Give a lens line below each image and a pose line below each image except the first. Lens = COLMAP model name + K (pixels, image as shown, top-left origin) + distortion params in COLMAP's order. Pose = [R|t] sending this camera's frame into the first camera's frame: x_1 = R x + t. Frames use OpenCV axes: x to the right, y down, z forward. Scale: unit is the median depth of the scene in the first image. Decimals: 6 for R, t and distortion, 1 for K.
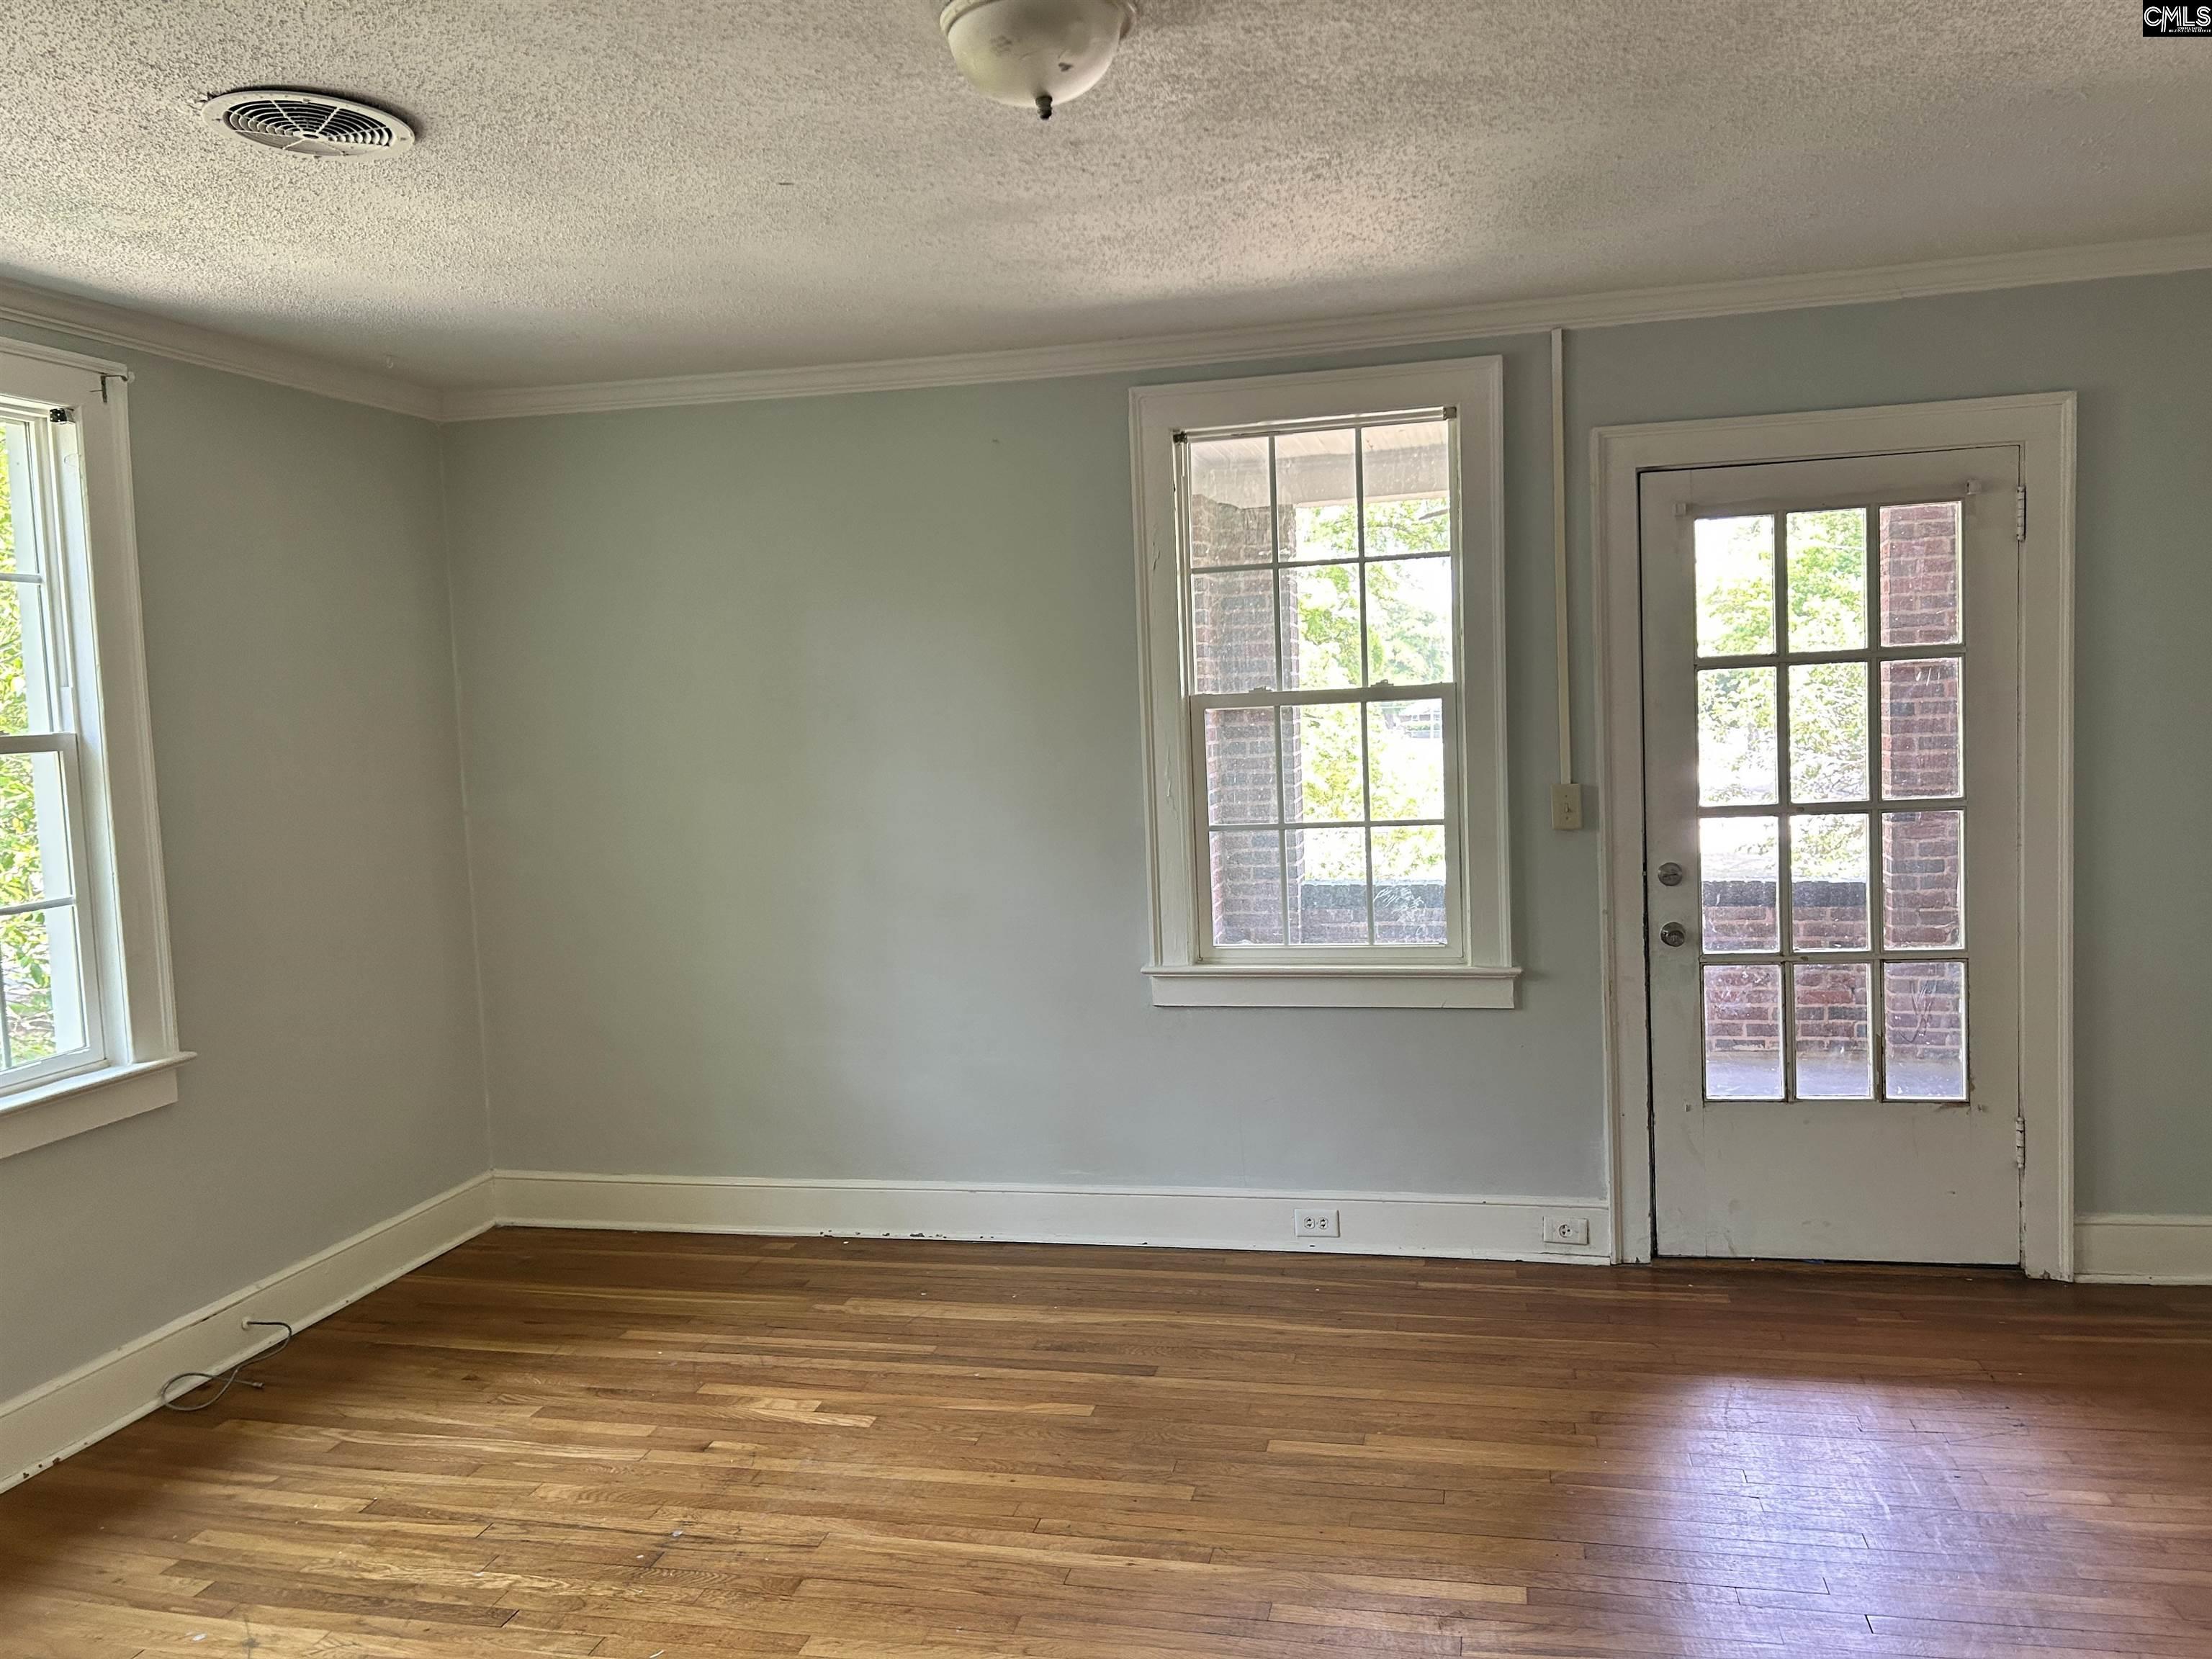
lens RADIAL K [[1663.9, 0, 1124.6], [0, 1663.9, 826.8], [0, 0, 1]] dist [0.063459, -0.053531]
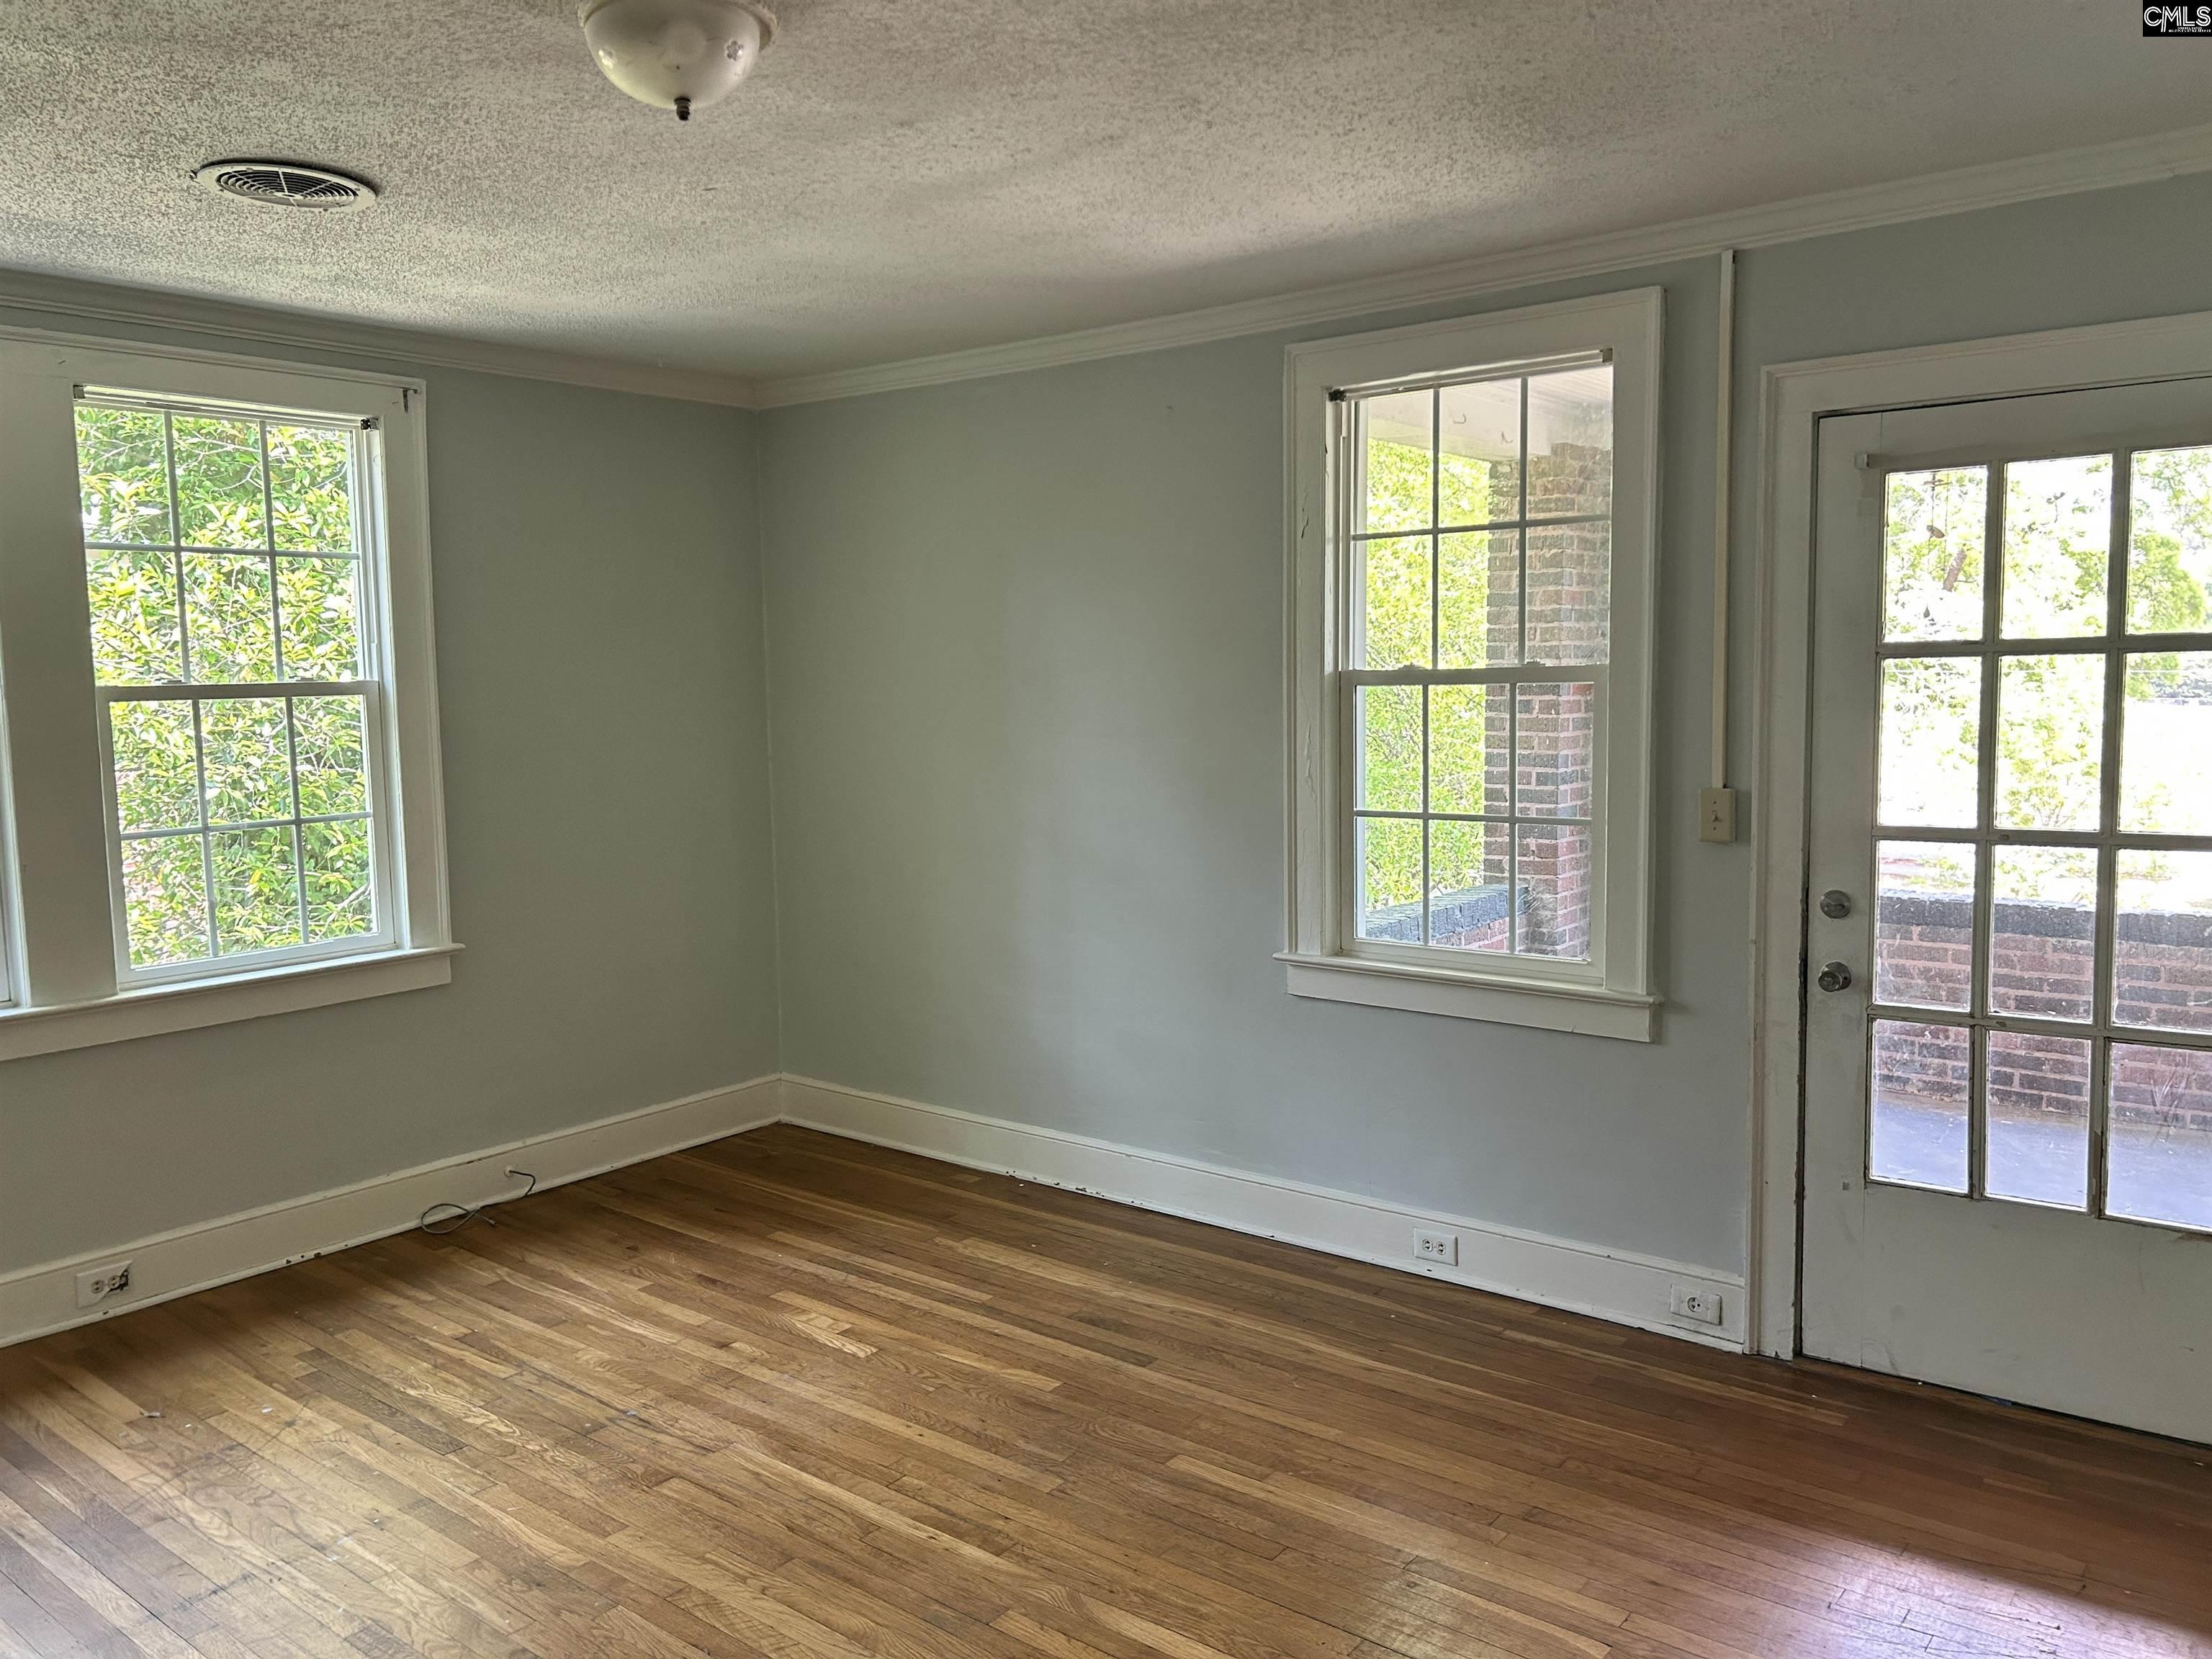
lens RADIAL K [[1663.9, 0, 1120.0], [0, 1663.9, 826.4], [0, 0, 1]] dist [0.063459, -0.053531]
pose [[0.902719, 0.067002, -0.424981, 0.362776], [-0.052977, 0.997593, 0.044751, -0.029228], [0.426957, -0.017883, 0.904095, 0.099295]]
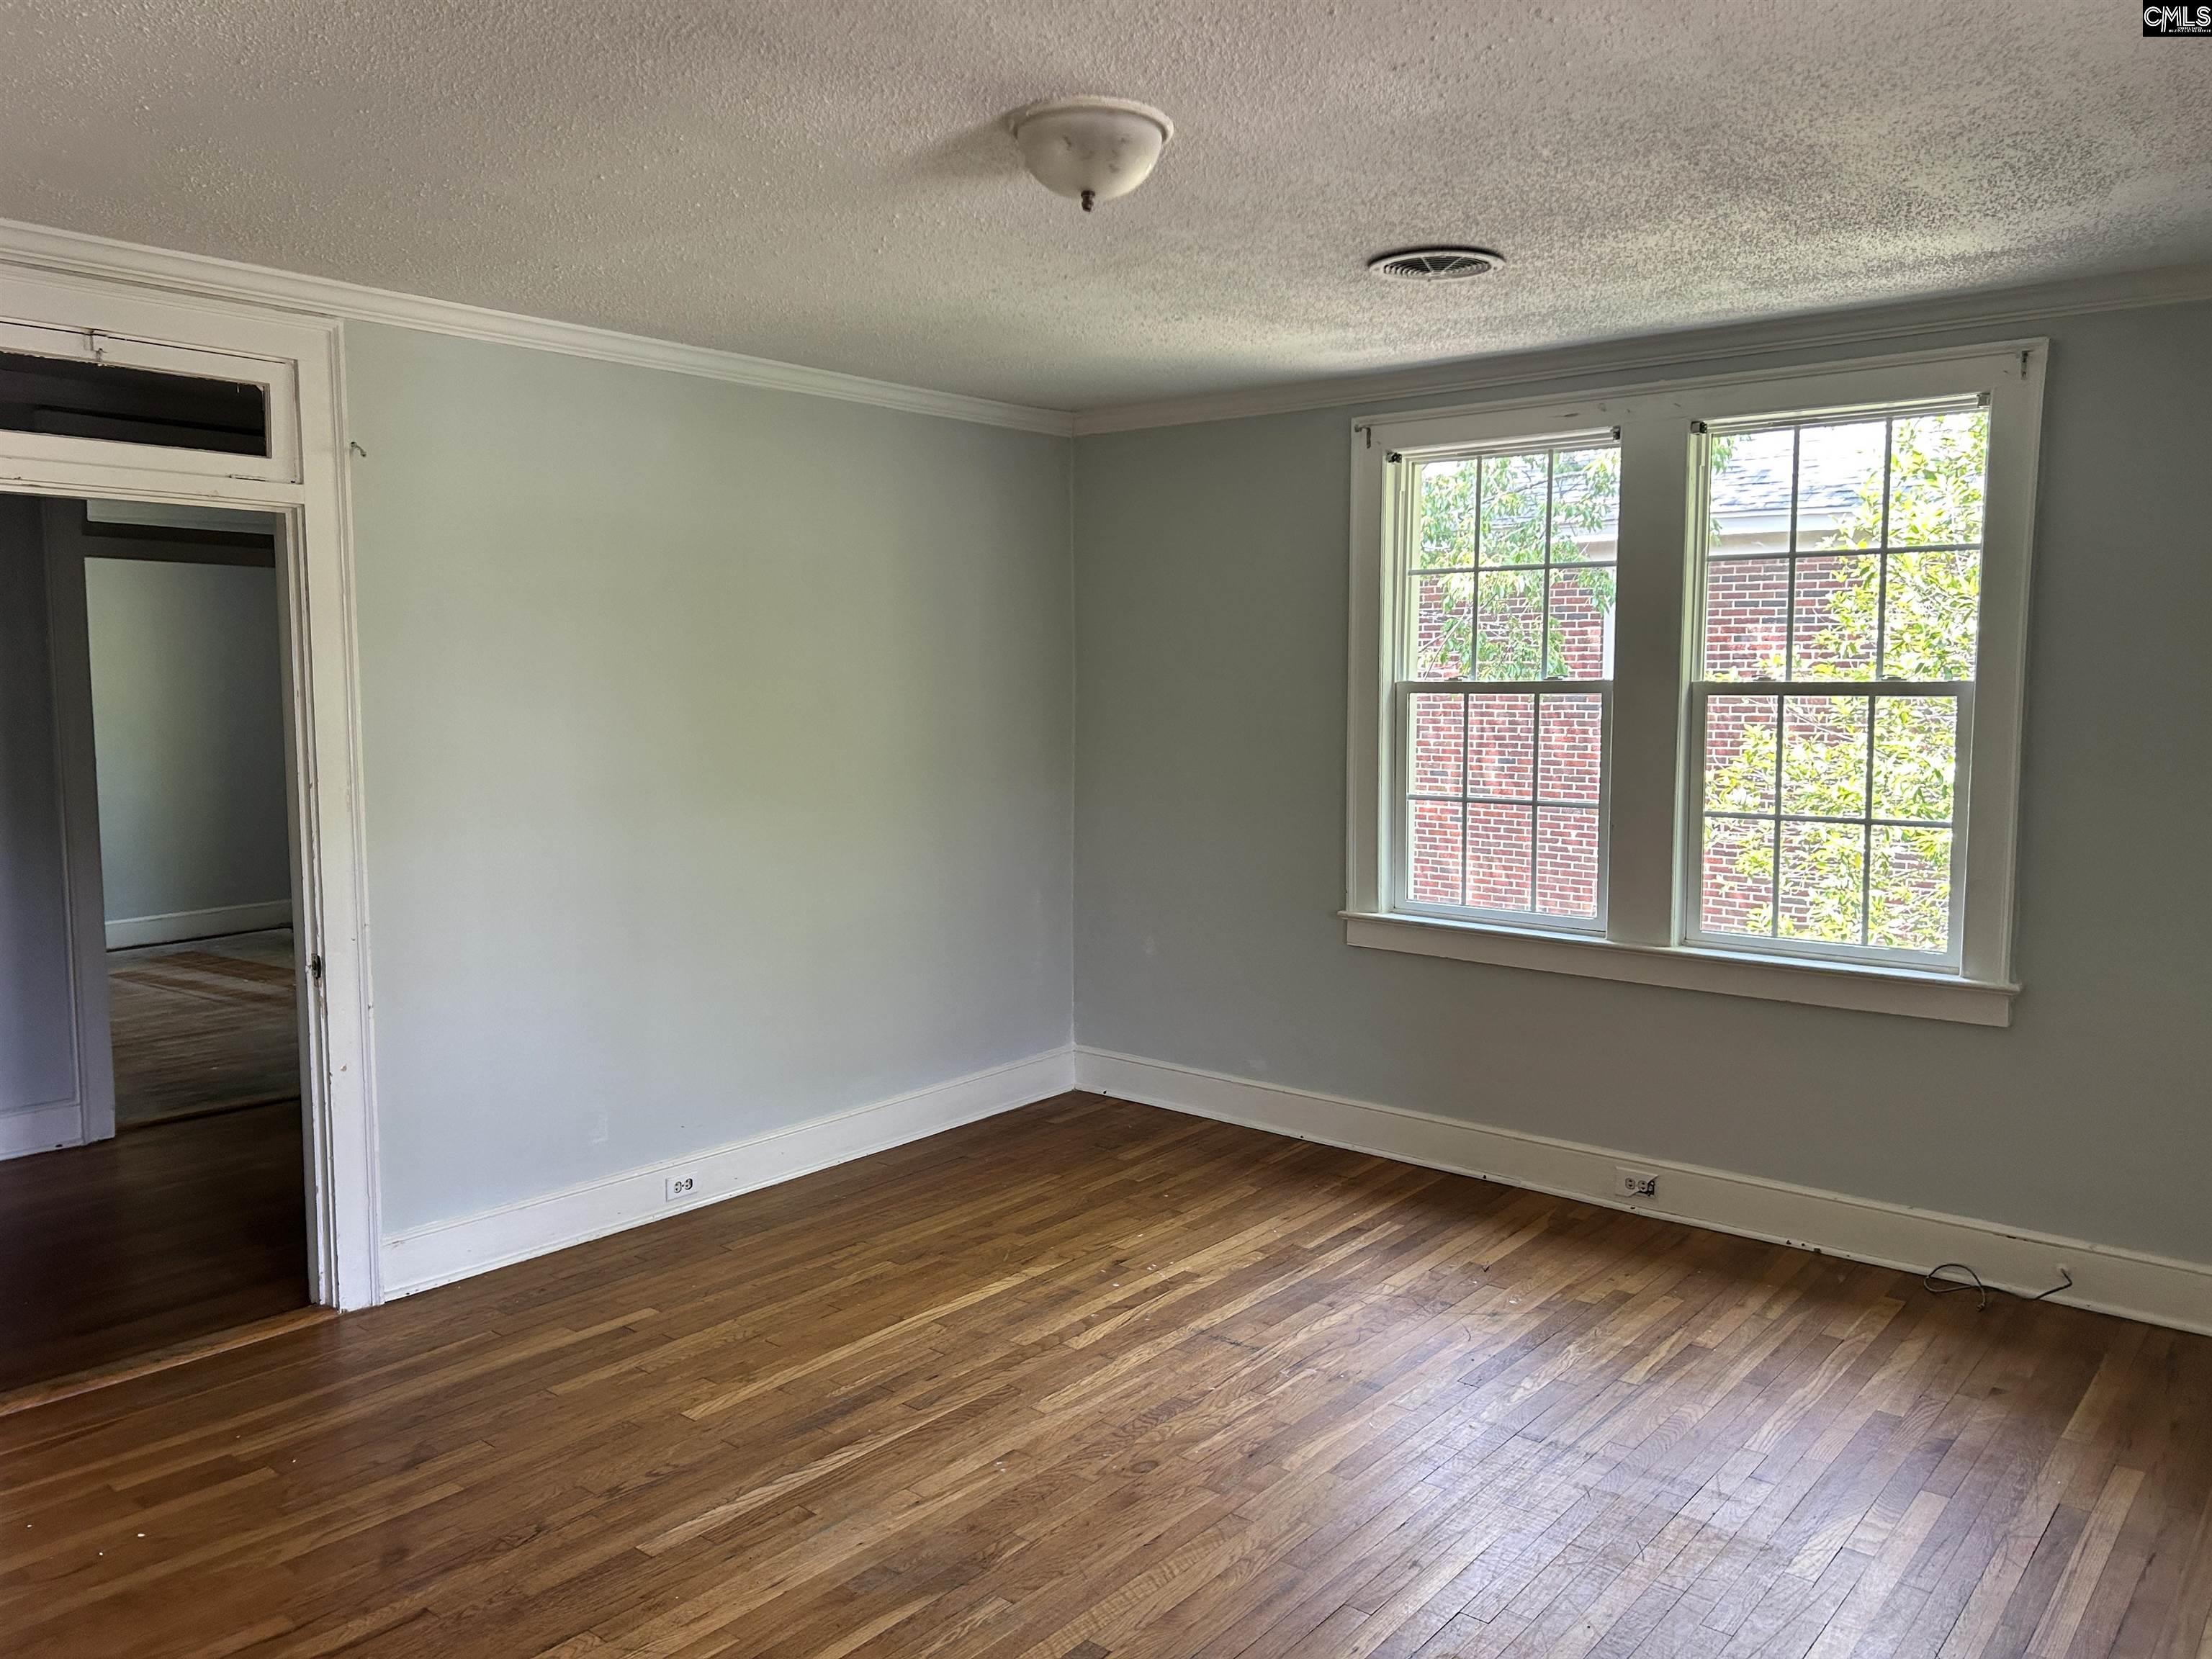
lens RADIAL K [[1663.9, 0, 1130.3], [0, 1663.9, 800.4], [0, 0, 1]] dist [0.063459, -0.053531]
pose [[-0.437181, 0.110256, -0.892589, 0.583325], [-0.052985, 0.987576, 0.147941, -0.101702], [0.897811, 0.111970, -0.425908, 0.876890]]
